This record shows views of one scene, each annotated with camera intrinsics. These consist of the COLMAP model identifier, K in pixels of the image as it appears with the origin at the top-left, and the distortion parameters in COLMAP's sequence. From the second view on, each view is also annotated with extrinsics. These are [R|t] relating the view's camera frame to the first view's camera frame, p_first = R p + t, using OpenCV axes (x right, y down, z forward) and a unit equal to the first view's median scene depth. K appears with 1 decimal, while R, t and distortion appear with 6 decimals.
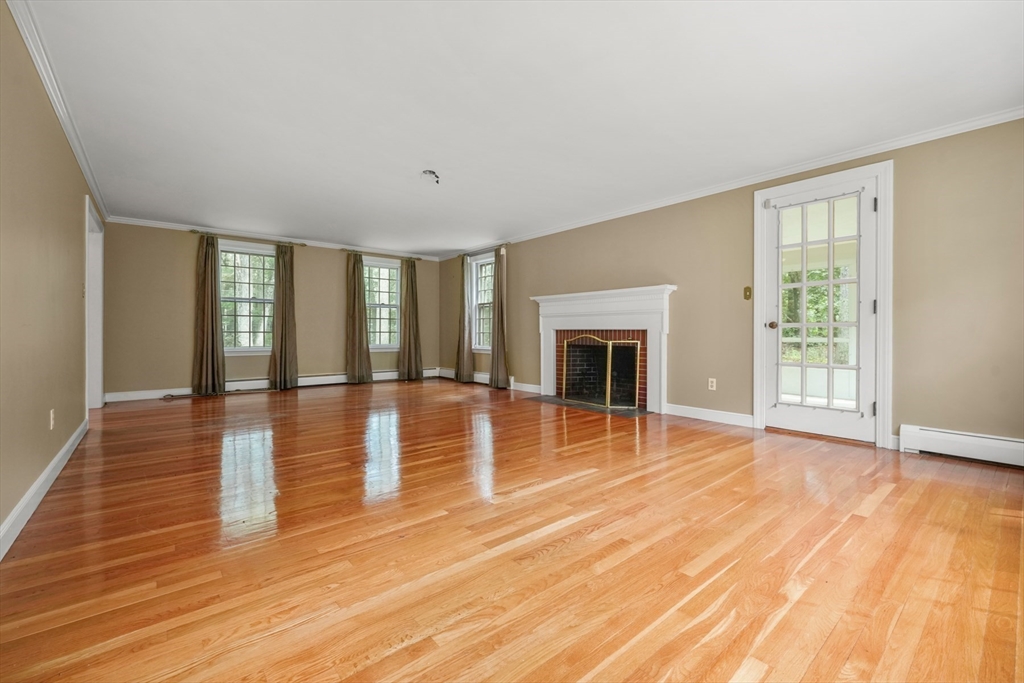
lens RADIAL K [[434.1, 0, 511.3], [0, 434.1, 332.5], [0, 0, 1]] dist [-0.004078, 0.000168]
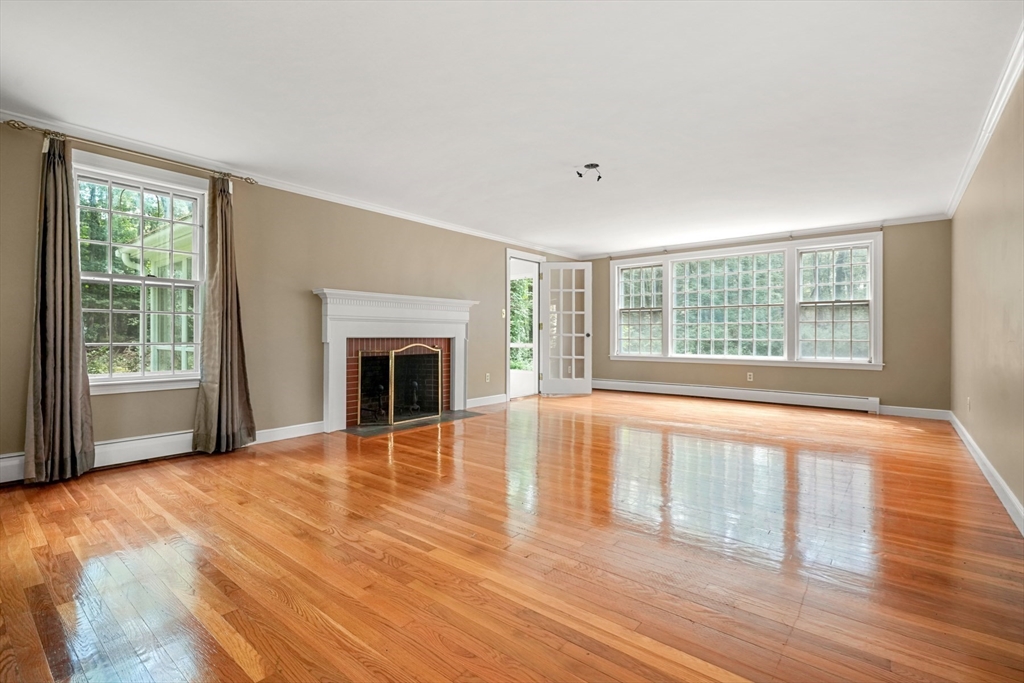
lens RADIAL K [[473.8, 0, 511.4], [0, 473.8, 340.3], [0, 0, 1]] dist [0.000560, -0.000313]
pose [[-0.176360, -0.001251, 0.984325, -0.780216], [0.008946, 0.999956, 0.002874, -0.001987], [-0.984285, 0.009313, -0.176341, 0.930552]]
